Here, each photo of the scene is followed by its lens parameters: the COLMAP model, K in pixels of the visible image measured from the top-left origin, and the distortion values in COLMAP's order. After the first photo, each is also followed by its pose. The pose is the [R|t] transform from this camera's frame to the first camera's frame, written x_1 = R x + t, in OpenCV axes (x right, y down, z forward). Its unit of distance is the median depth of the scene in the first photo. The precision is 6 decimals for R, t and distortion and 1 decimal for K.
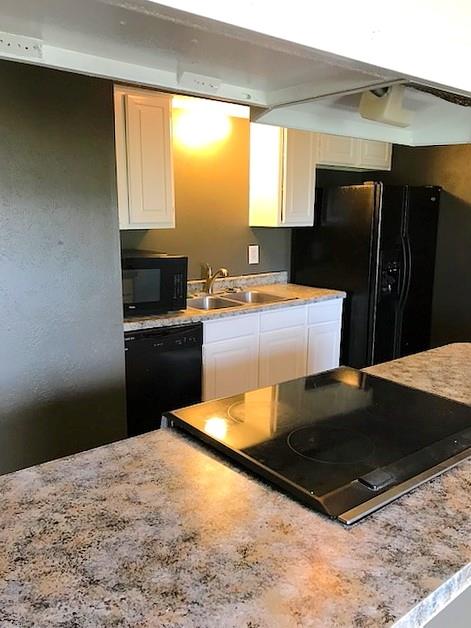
lens RADIAL K [[513.0, 0, 235.5], [0, 513.0, 314.0], [0, 0, 1]] dist [0.088529, -0.161996]
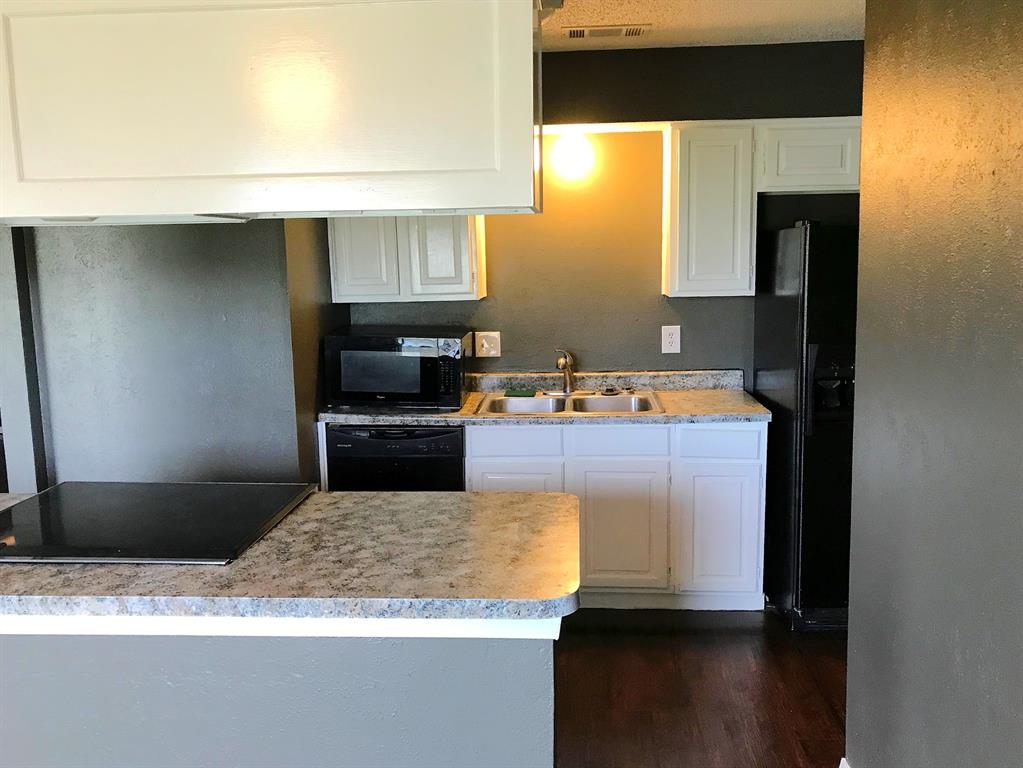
lens RADIAL K [[835.7, 0, 511.5], [0, 835.7, 384.0], [0, 0, 1]] dist [0.088529, -0.161996]
pose [[0.741539, 0.077255, -0.666447, 0.619373], [-0.108068, 0.994131, -0.005004, -0.037054], [0.662149, 0.075732, 0.745536, 0.111162]]
